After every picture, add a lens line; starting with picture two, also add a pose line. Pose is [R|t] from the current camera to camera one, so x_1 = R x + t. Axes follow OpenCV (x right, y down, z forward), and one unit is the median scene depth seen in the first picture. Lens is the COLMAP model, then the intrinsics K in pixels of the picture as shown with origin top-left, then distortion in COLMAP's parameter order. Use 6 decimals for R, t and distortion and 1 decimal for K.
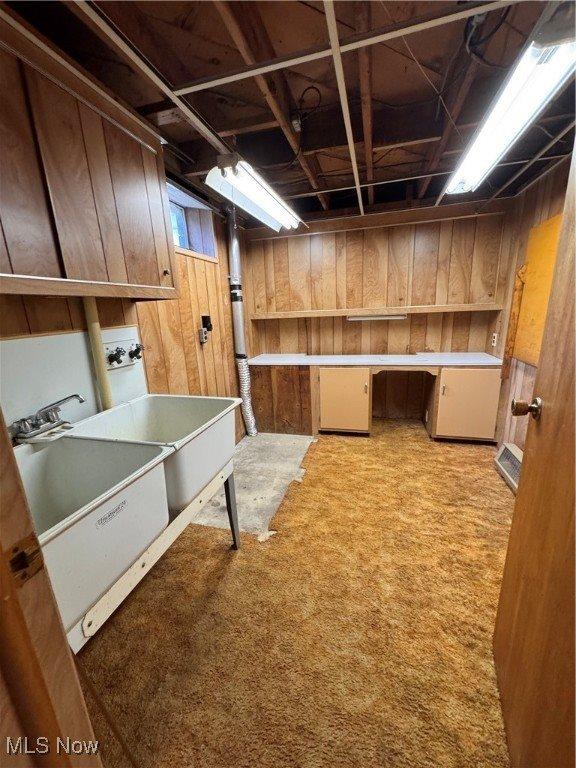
lens RADIAL K [[303.2, 0, 288.0], [0, 303.2, 384.0], [0, 0, 1]] dist [-0.000396, -0.000078]
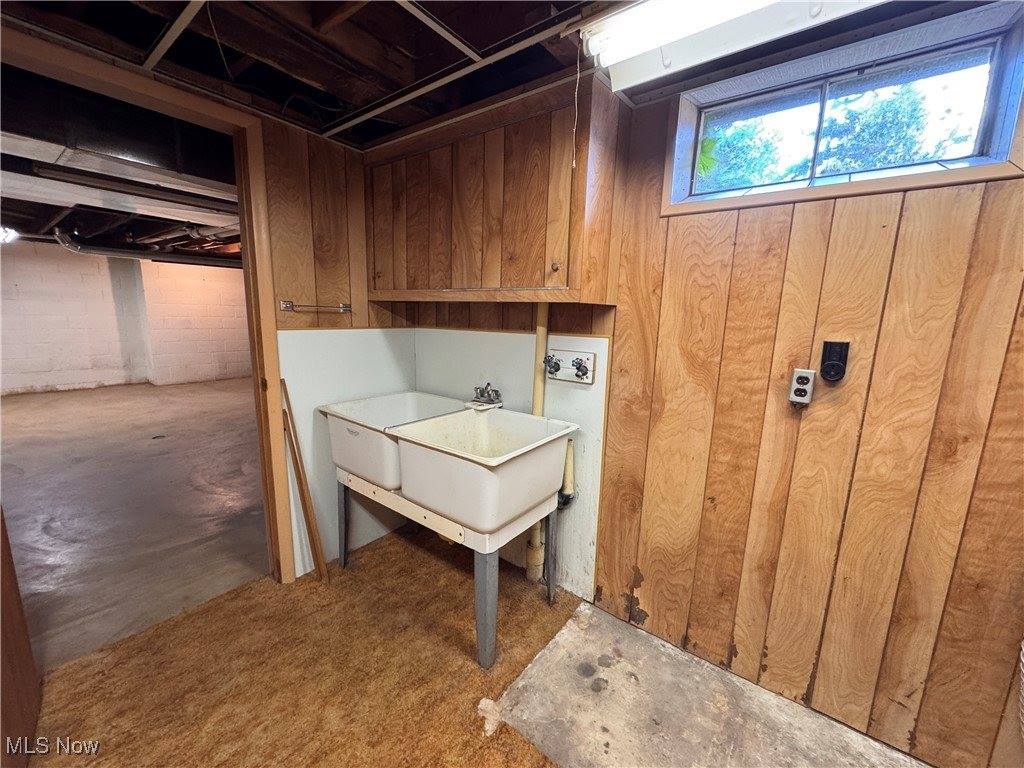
lens RADIAL K [[404.2, 0, 512.0], [0, 404.2, 384.0], [0, 0, 1]] dist [-0.000396, -0.000078]
pose [[-0.370947, 0.194917, -0.907968, 0.482449], [-0.234008, 0.926555, 0.294510, -0.308320], [0.898687, 0.321719, -0.298091, 1.071289]]
